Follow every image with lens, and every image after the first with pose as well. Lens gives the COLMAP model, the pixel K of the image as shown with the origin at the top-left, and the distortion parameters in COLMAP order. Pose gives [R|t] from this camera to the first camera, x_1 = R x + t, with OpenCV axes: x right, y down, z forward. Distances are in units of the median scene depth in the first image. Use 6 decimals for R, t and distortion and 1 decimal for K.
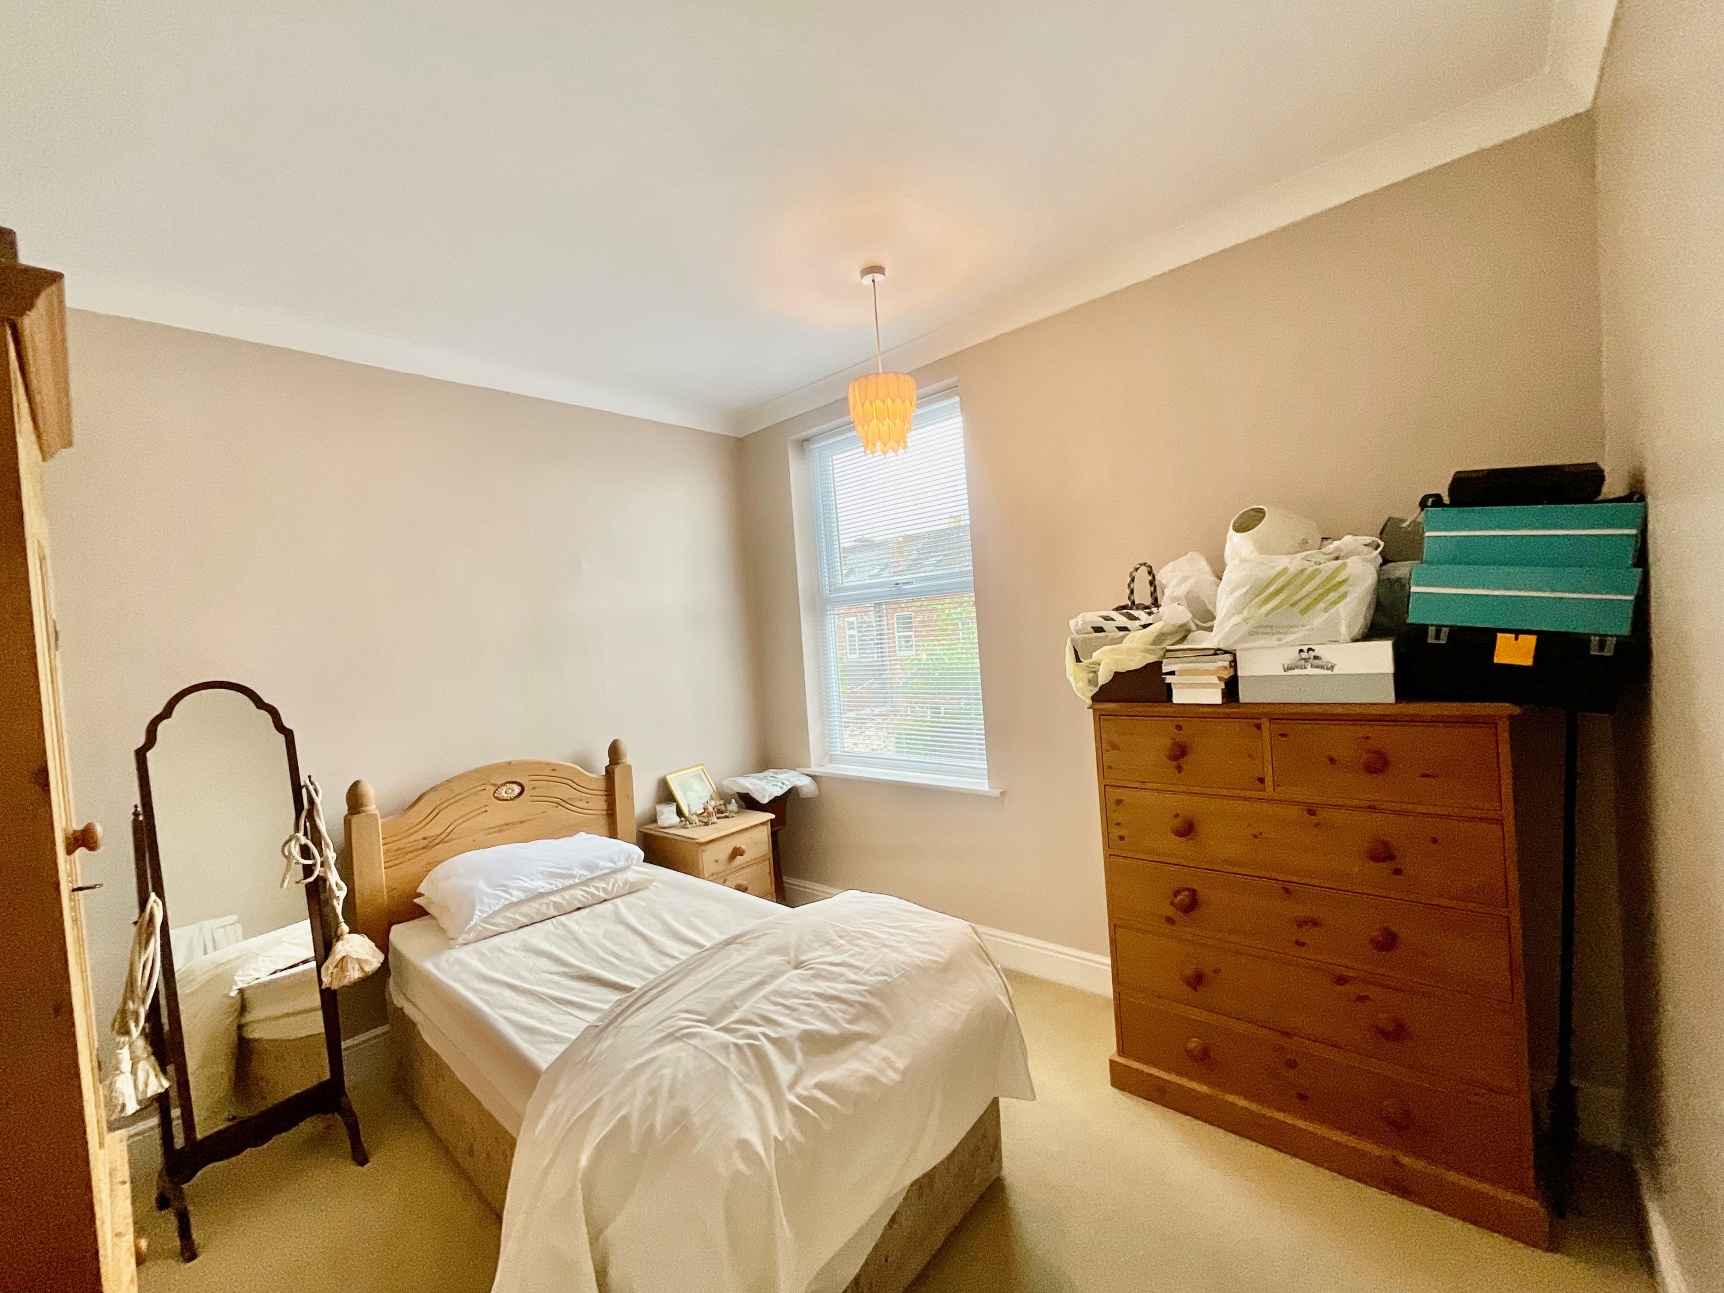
lens RADIAL K [[695.0, 0, 862.0], [0, 695.0, 646.5], [0, 0, 1]] dist [-0.001017, -0.007845]
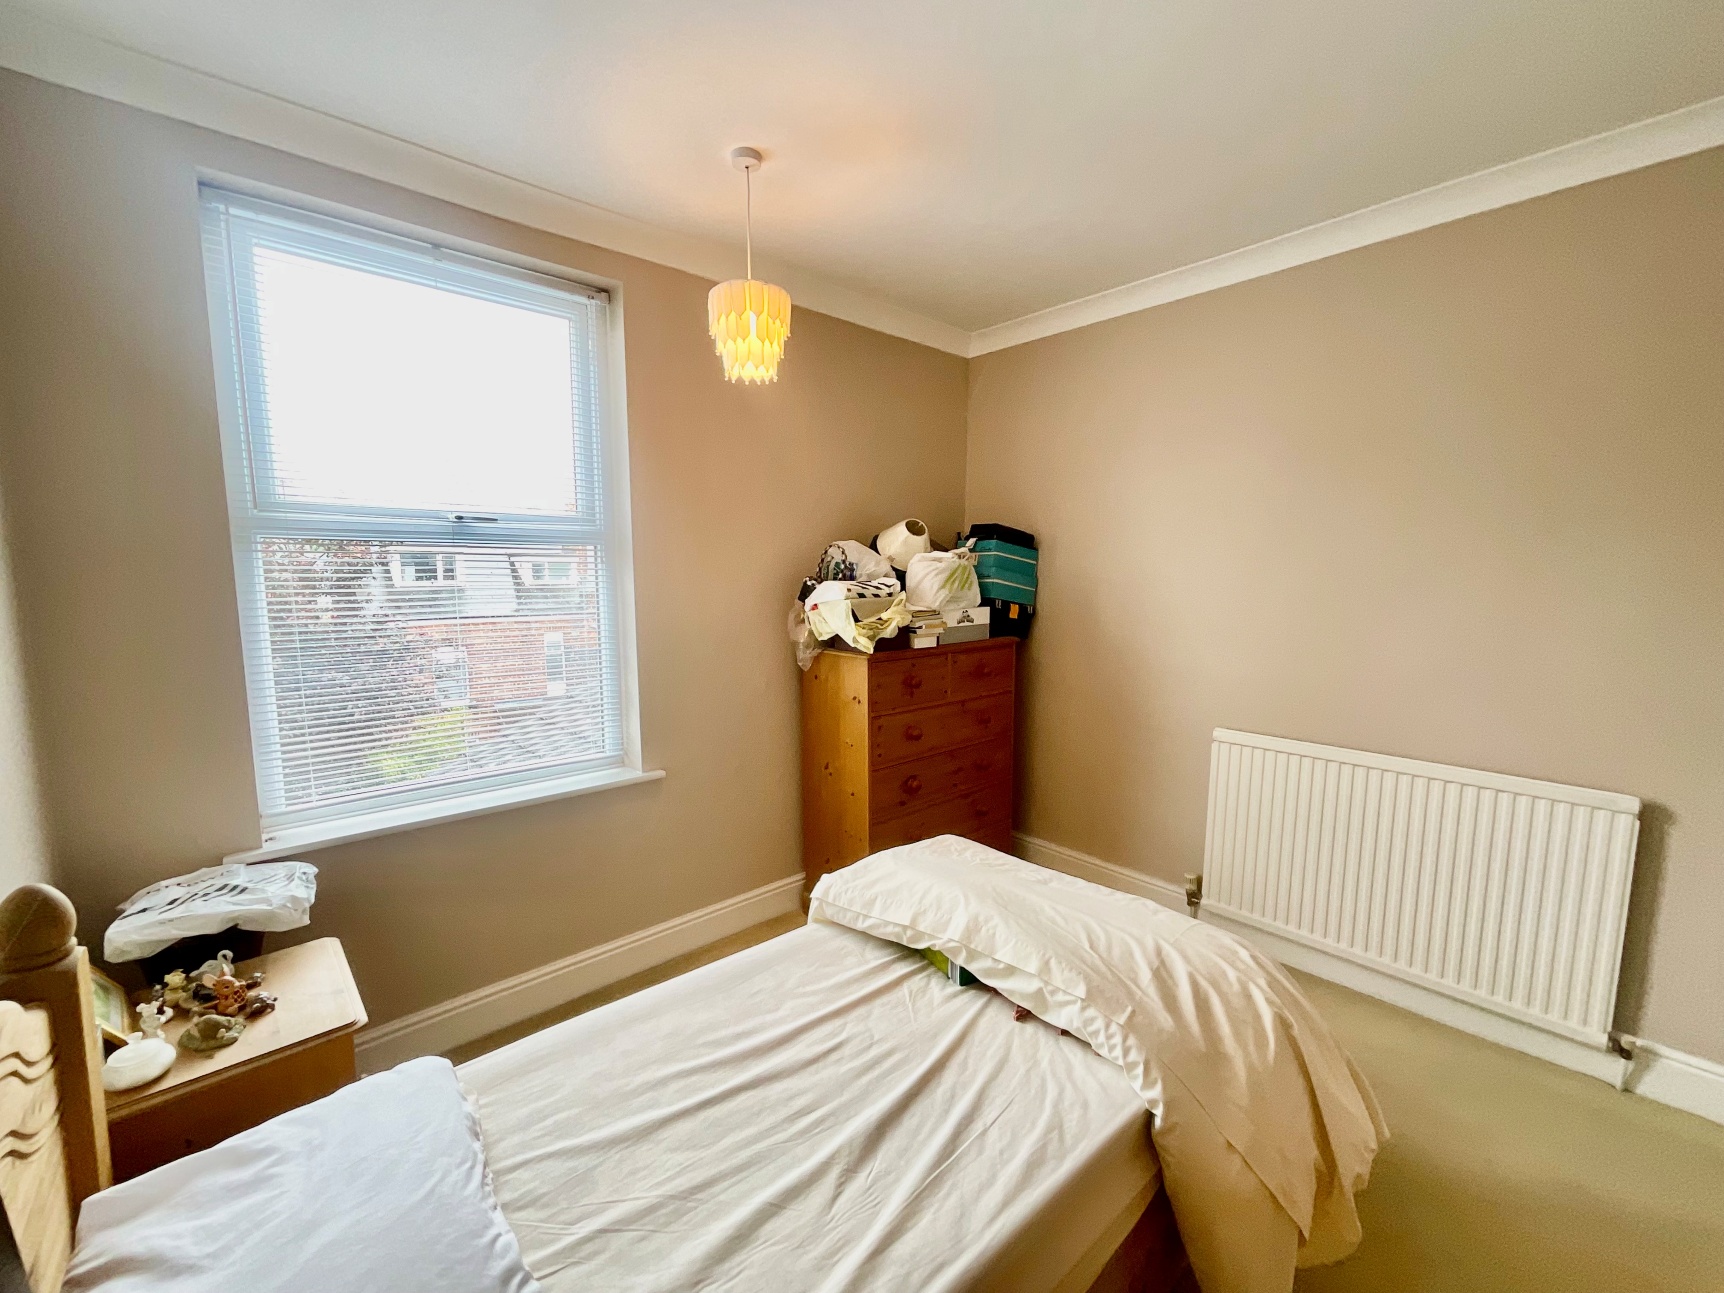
lens RADIAL K [[695.0, 0, 862.0], [0, 695.0, 646.5], [0, 0, 1]] dist [-0.001017, -0.007845]
pose [[0.117447, -0.032133, 0.992559, -1.073796], [0.014656, 0.999424, 0.030621, 0.034252], [-0.992971, 0.010951, 0.117850, 1.017386]]
